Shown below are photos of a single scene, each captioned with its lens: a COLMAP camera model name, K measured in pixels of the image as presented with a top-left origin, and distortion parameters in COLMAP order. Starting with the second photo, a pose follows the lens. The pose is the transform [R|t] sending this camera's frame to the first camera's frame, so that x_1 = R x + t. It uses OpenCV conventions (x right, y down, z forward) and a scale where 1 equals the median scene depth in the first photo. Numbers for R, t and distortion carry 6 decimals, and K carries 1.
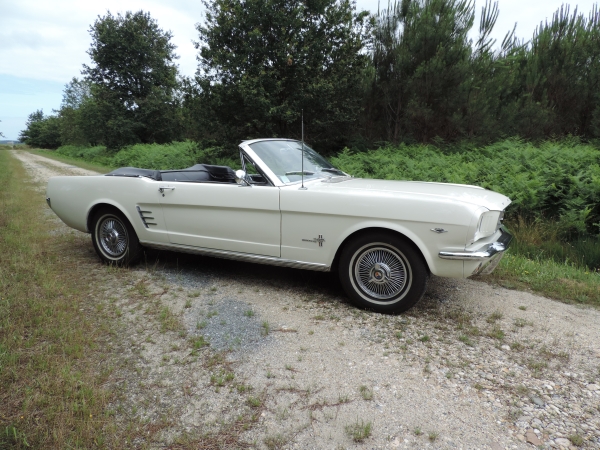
lens RADIAL K [[422.2, 0, 309.5], [0, 422.2, 224.0], [0, 0, 1]] dist [-0.023326, -0.000842]
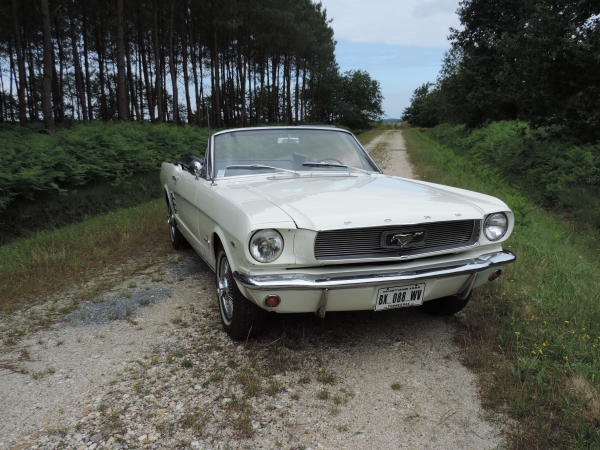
lens RADIAL K [[556.9, 0, 300.0], [0, 556.9, 225.0], [0, 0, 1]] dist [-0.062772, -0.001263]
pose [[0.696356, 0.101269, -0.710516, 0.215695], [-0.100167, 0.994019, 0.043505, -0.015282], [0.710673, 0.040875, 0.702334, 0.065099]]
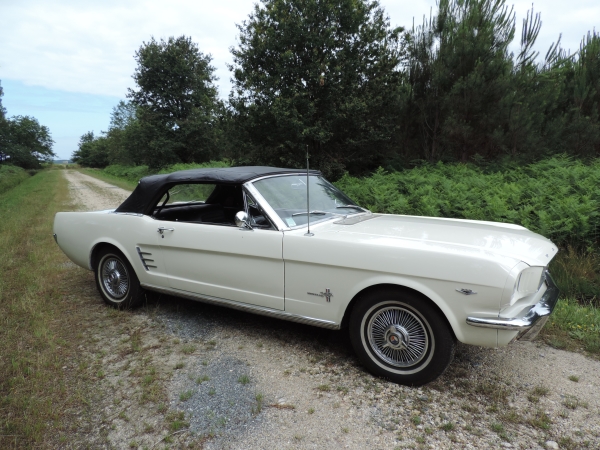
lens RADIAL K [[422.2, 0, 309.5], [0, 422.2, 224.0], [0, 0, 1]] dist [-0.023326, -0.000842]
pose [[0.995843, 0.000151, -0.091082, 0.014985], [-0.003527, 0.999313, -0.036905, -0.016485], [0.091014, 0.037072, 0.995159, 0.029019]]
